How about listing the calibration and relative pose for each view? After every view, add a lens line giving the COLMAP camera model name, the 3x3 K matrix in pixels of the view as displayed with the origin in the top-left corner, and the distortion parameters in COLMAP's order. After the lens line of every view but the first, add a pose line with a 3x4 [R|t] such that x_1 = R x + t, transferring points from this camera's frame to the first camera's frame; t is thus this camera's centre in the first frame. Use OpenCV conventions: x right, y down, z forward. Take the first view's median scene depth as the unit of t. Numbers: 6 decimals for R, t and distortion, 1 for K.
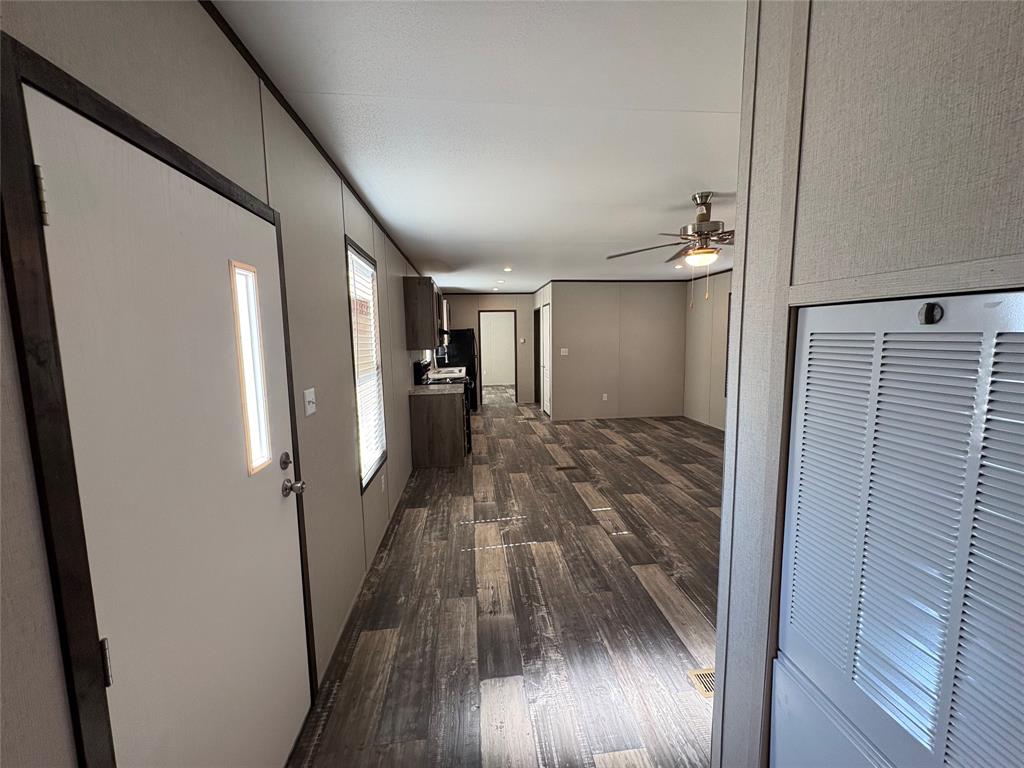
lens RADIAL K [[407.5, 0, 513.9], [0, 407.5, 381.9], [0, 0, 1]] dist [-0.000974, 0.000453]
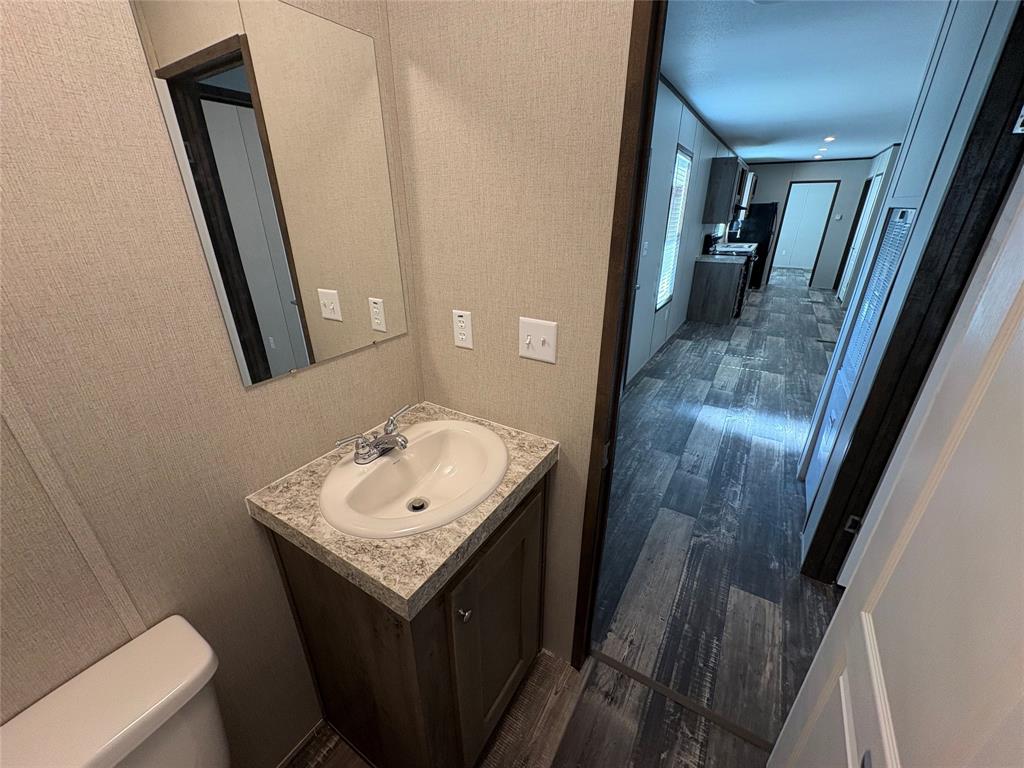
lens RADIAL K [[406.3, 0, 510.1], [0, 406.3, 382.4], [0, 0, 1]] dist [-0.003305, -0.000250]
pose [[0.783968, 0.255981, -0.565569, 0.120186], [-0.079519, 0.944933, 0.317457, 0.039517], [0.615687, -0.203903, 0.761152, -0.470974]]
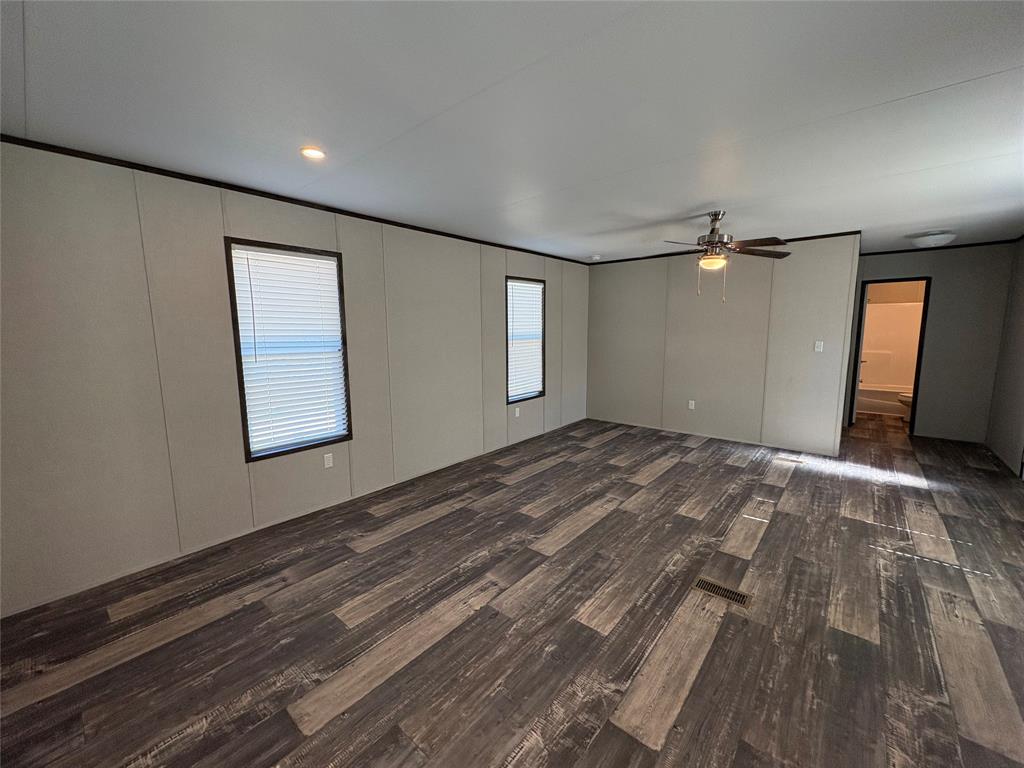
lens RADIAL K [[407.5, 0, 513.9], [0, 407.5, 381.9], [0, 0, 1]] dist [-0.000974, 0.000453]
pose [[-0.686741, -0.076033, 0.722915, -0.039842], [0.100654, 0.974987, 0.198162, -0.183183], [-0.719900, 0.208850, -0.661910, 1.694603]]
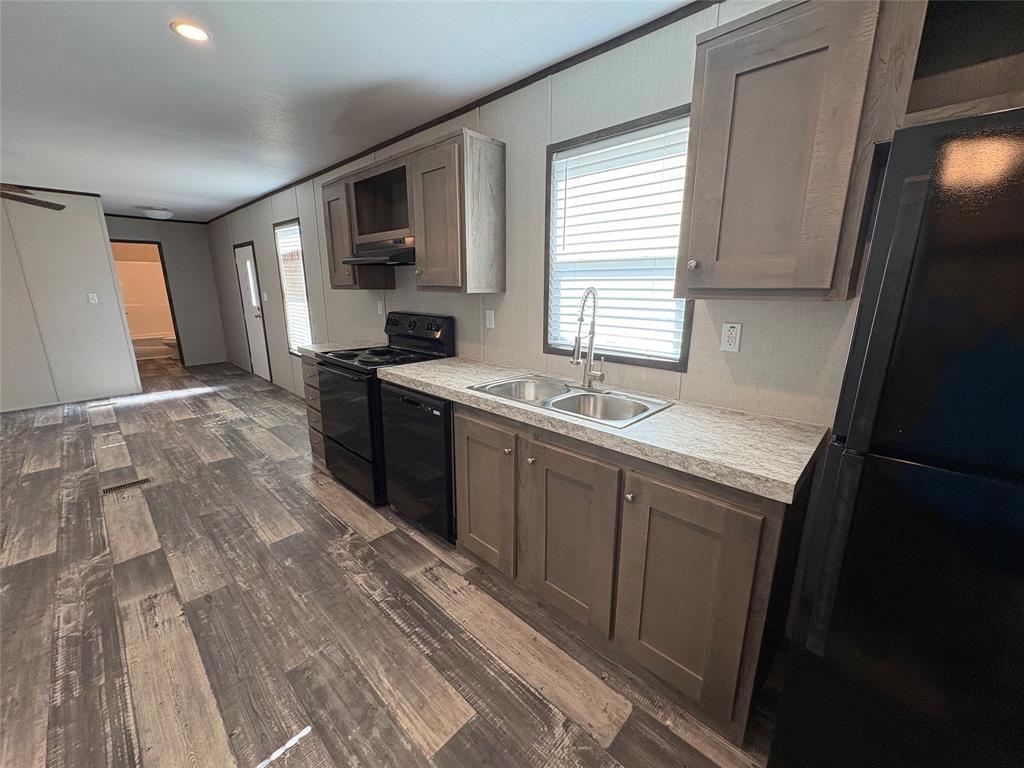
lens RADIAL K [[407.5, 0, 513.9], [0, 407.5, 381.9], [0, 0, 1]] dist [-0.000974, 0.000453]
pose [[-0.761655, 0.166180, -0.626311, 0.049766], [-0.062904, 0.943028, 0.326712, -0.213690], [0.644922, 0.288239, -0.707809, 2.083223]]
